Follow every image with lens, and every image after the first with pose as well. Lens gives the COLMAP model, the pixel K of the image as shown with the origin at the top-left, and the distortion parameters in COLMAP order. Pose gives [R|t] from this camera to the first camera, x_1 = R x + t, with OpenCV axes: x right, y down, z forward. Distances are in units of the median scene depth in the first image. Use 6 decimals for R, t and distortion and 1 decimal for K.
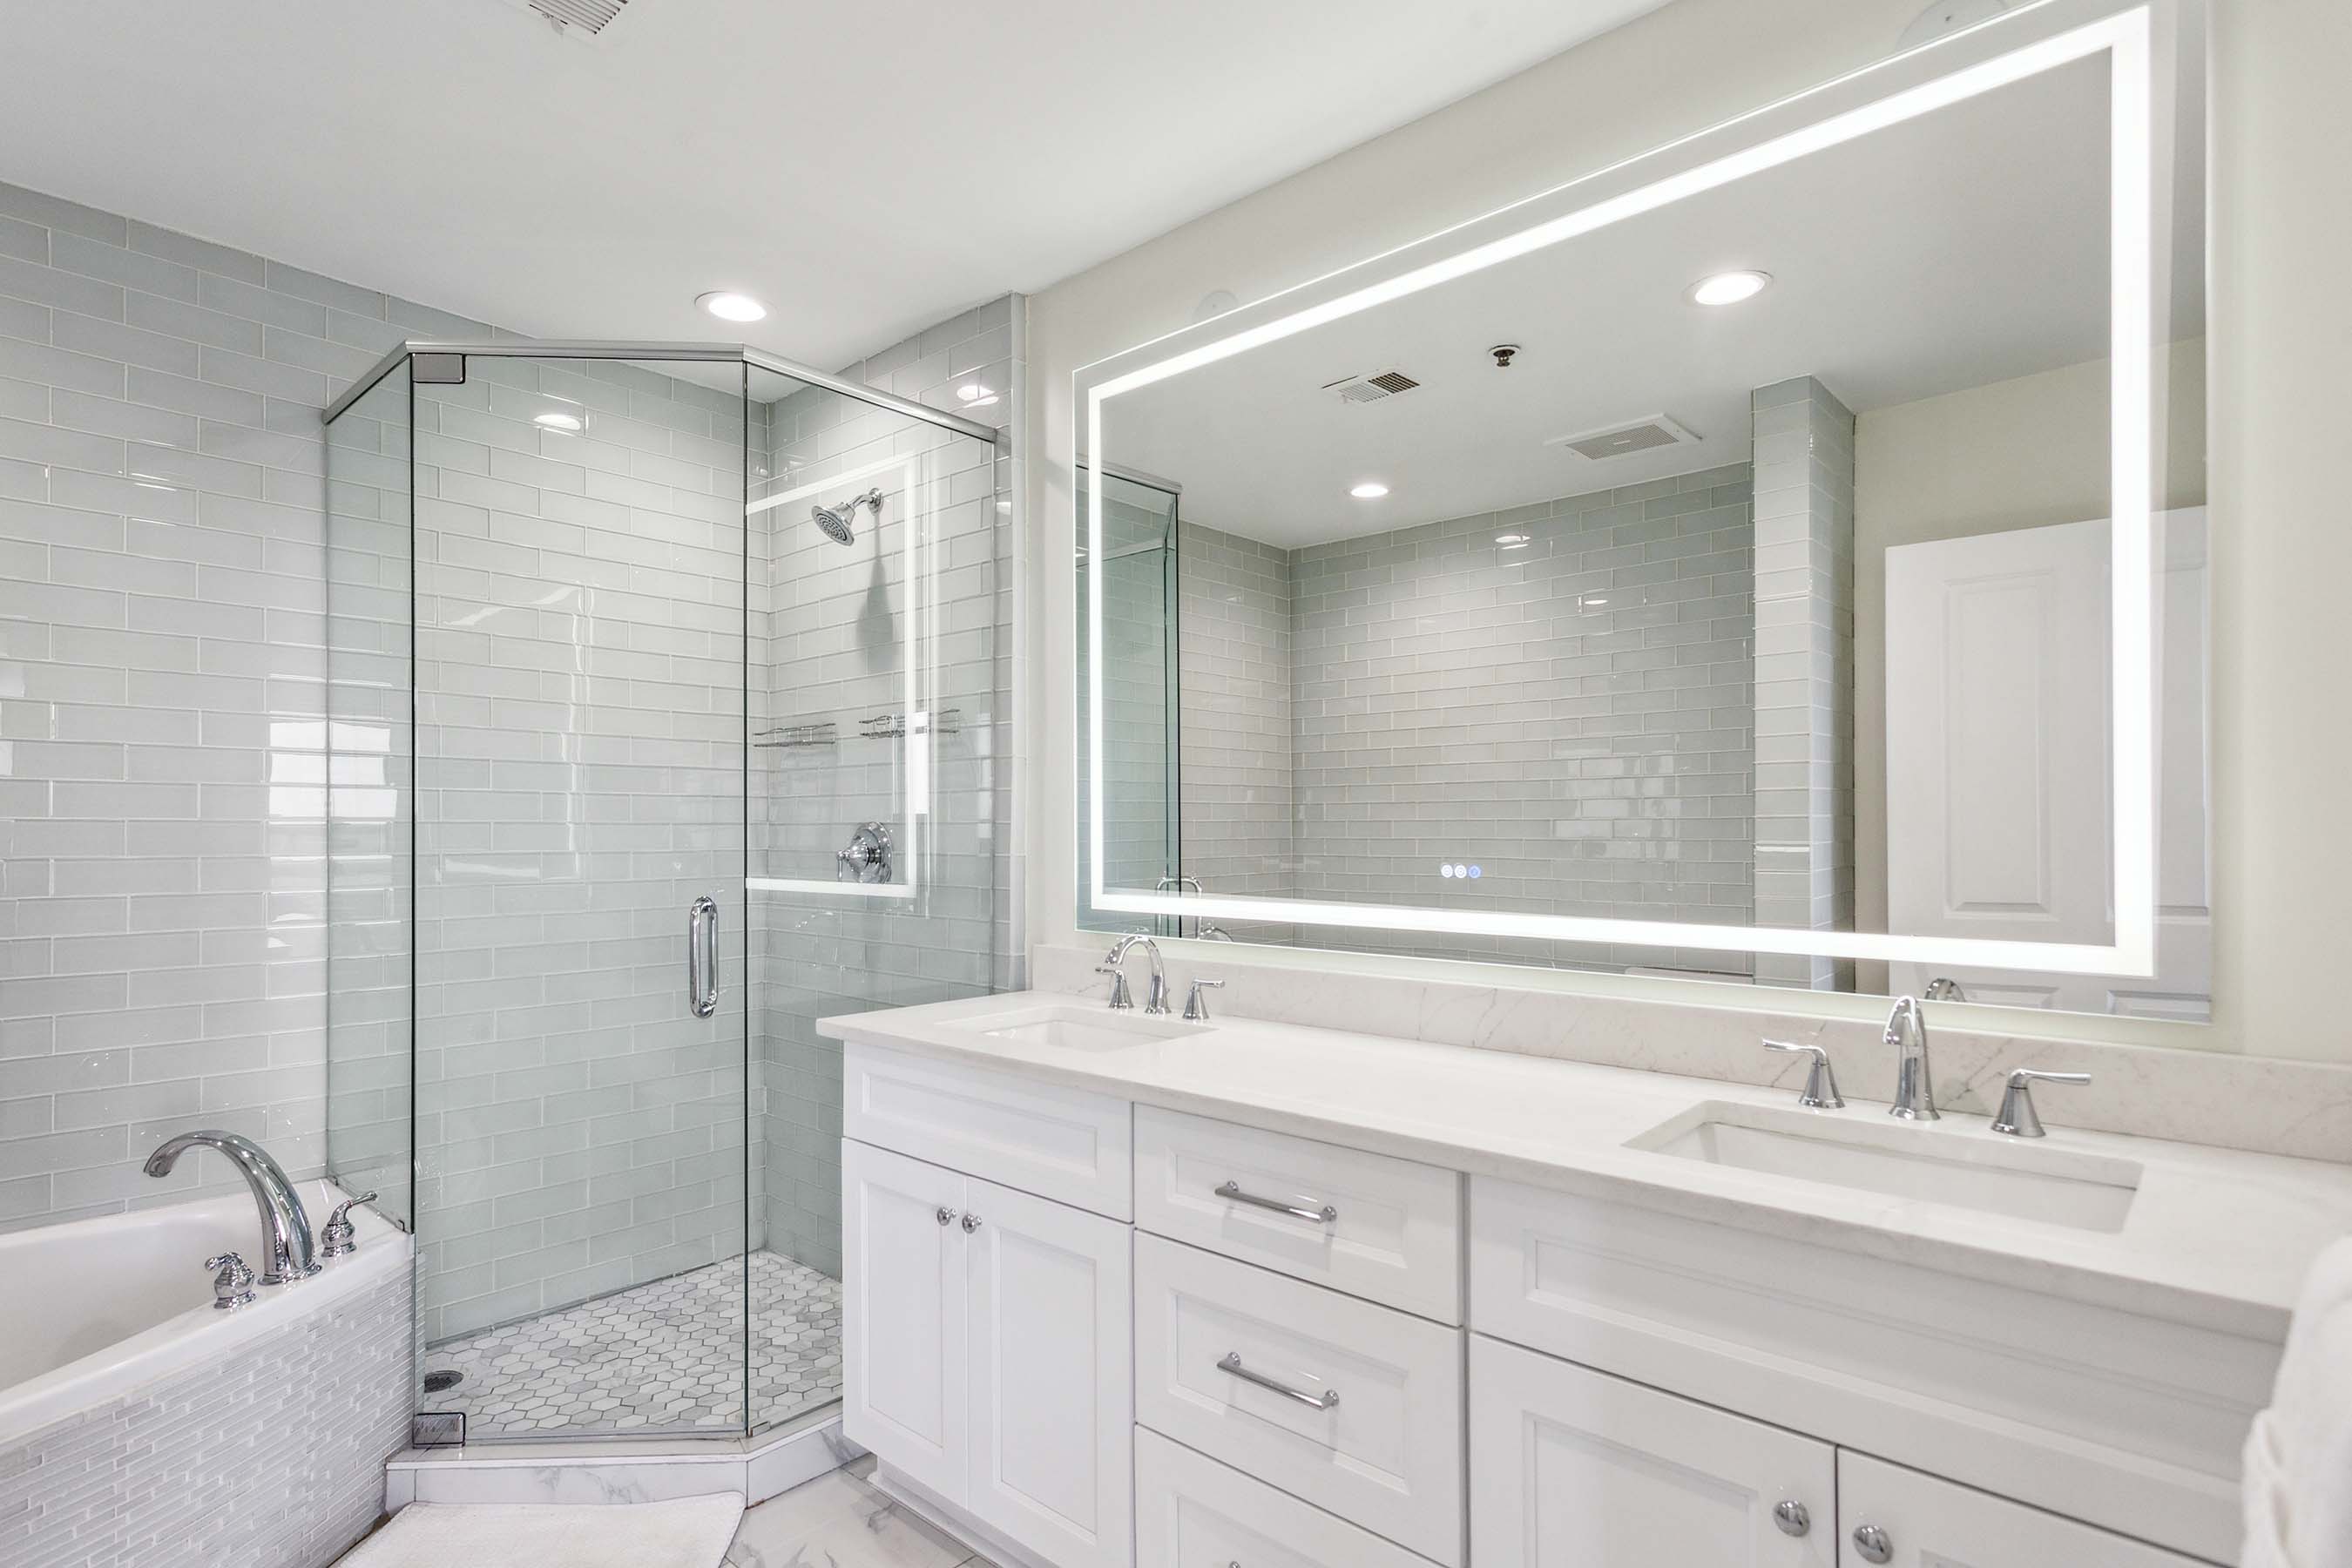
lens RADIAL K [[1178.5, 0, 1115.4], [0, 1178.5, 833.2], [0, 0, 1]] dist [-0.001100, -0.000210]
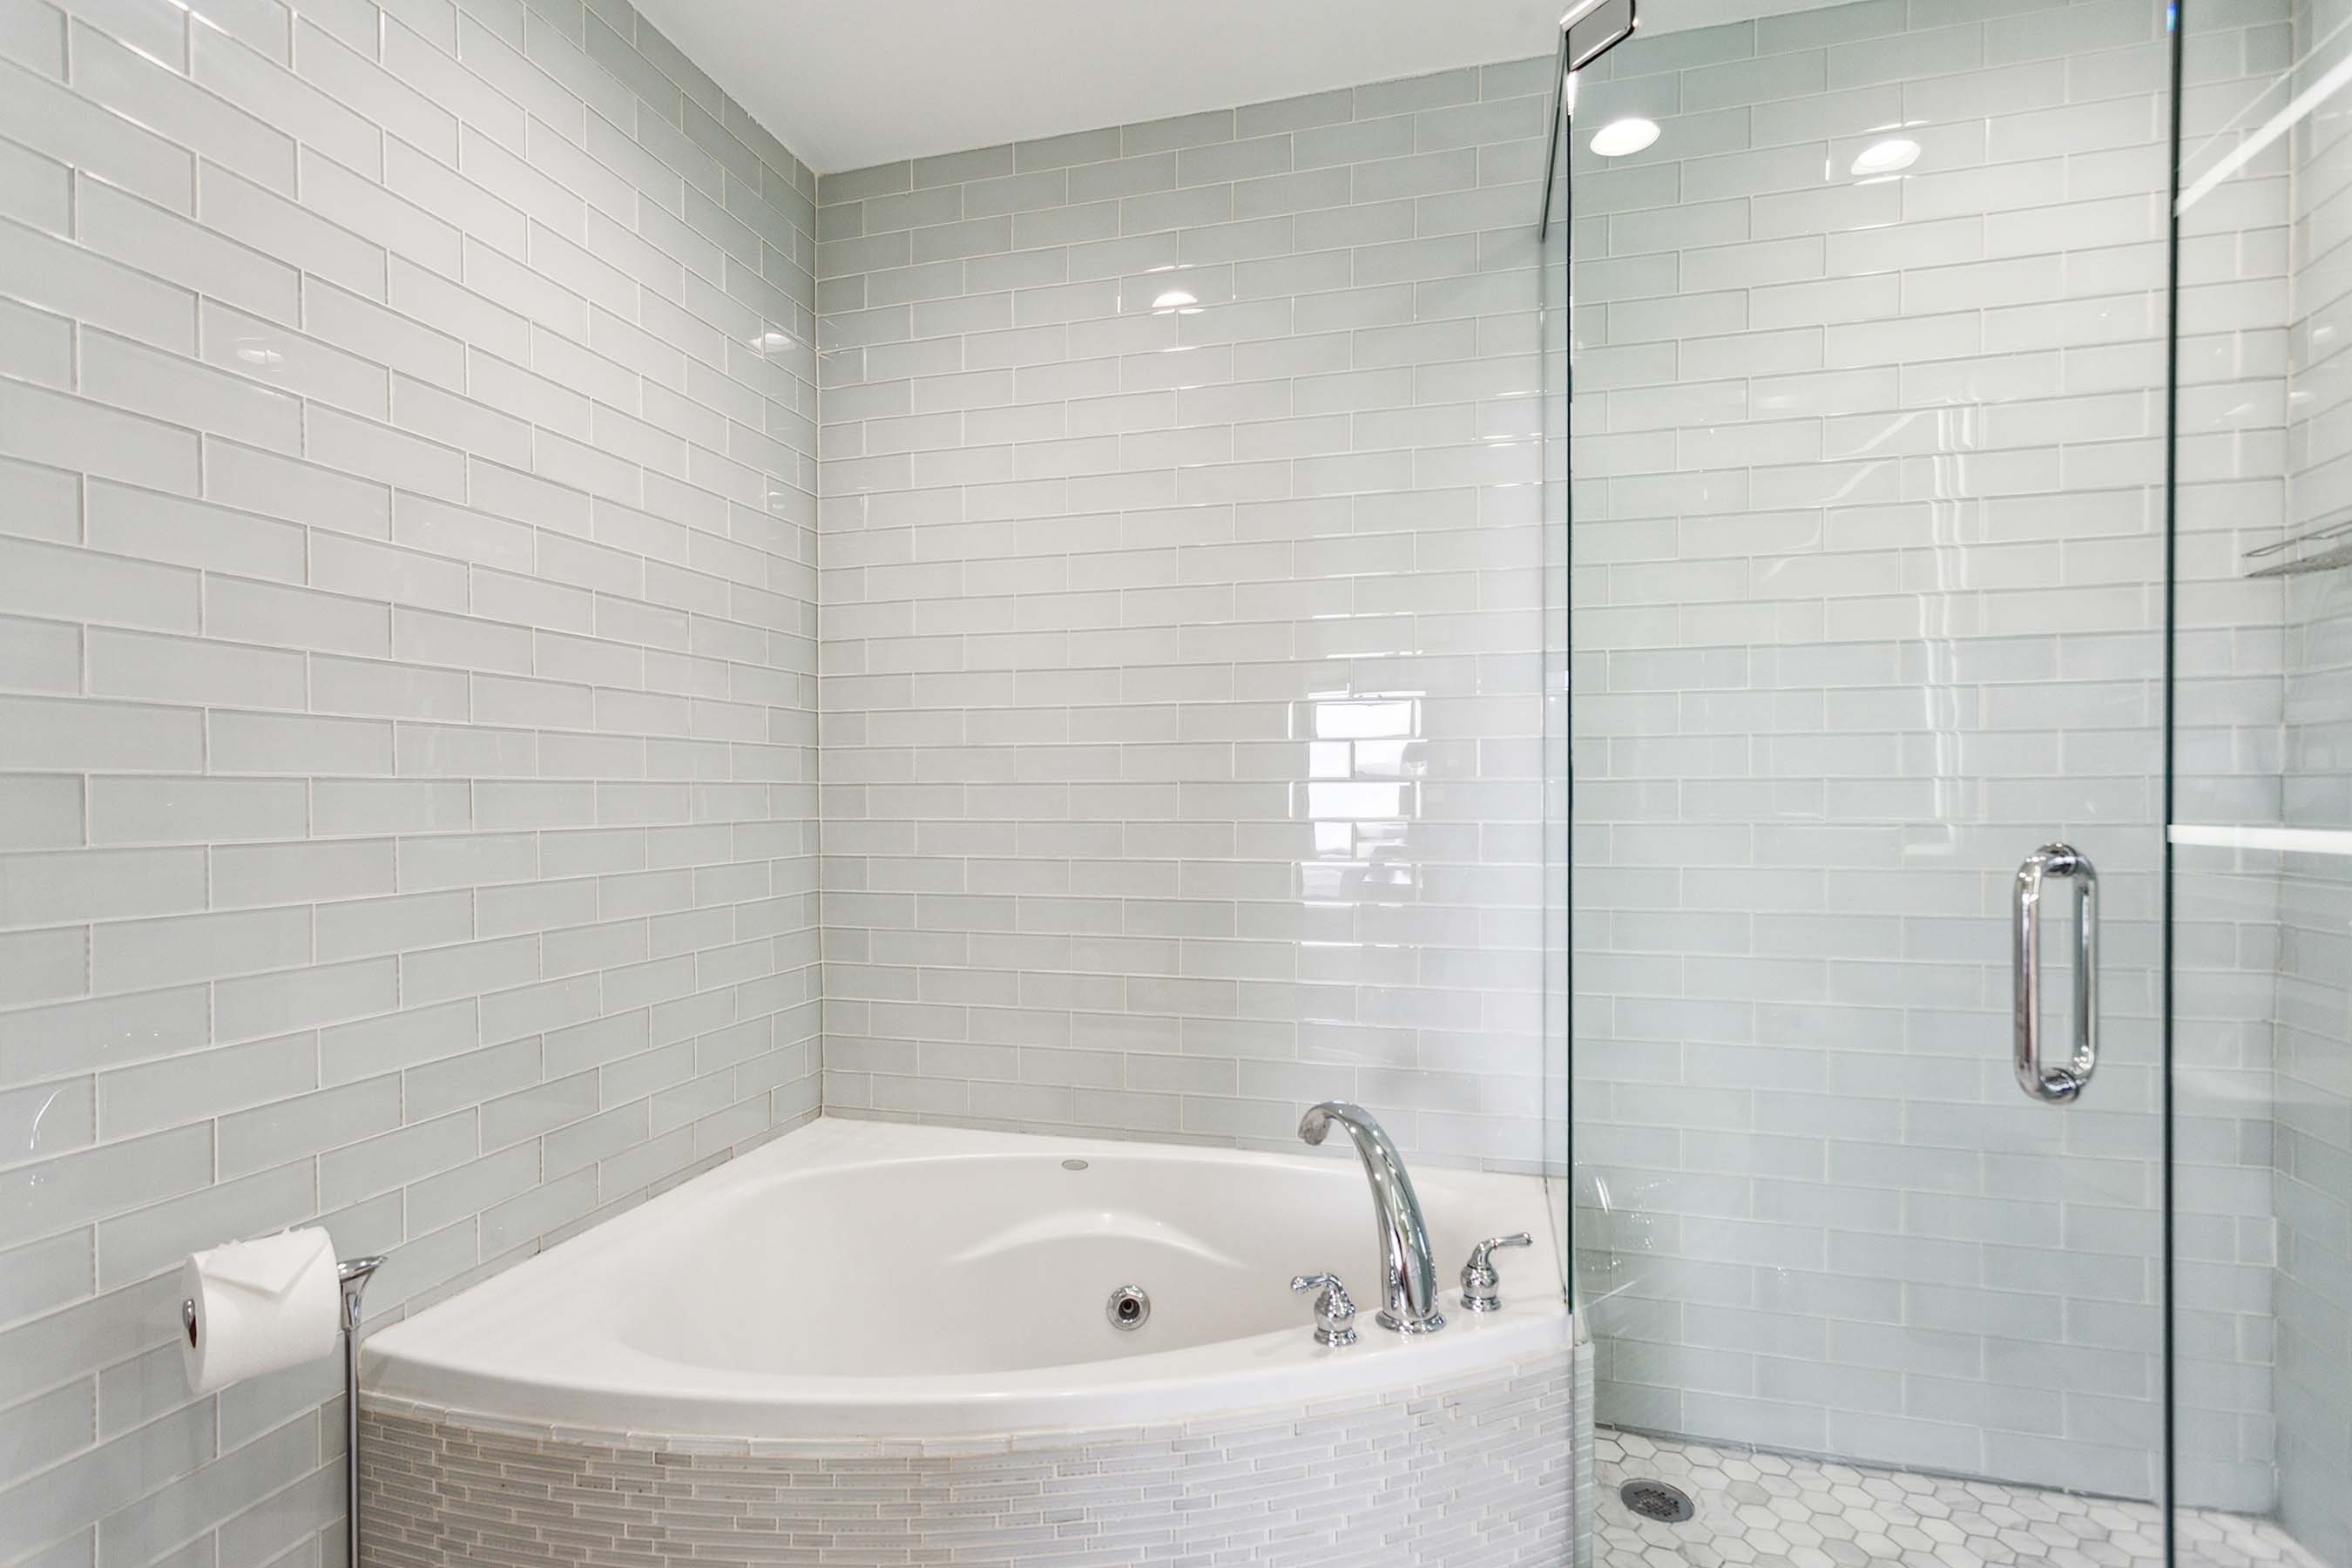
lens RADIAL K [[1130.4, 0, 1167.7], [0, 1130.4, 813.7], [0, 0, 1]] dist [0.020419, -0.009282]
pose [[0.470636, 0.005269, -0.882312, -0.114509], [0.008393, 0.999910, 0.010448, 0.033916], [0.882288, -0.012322, 0.470549, 0.469070]]
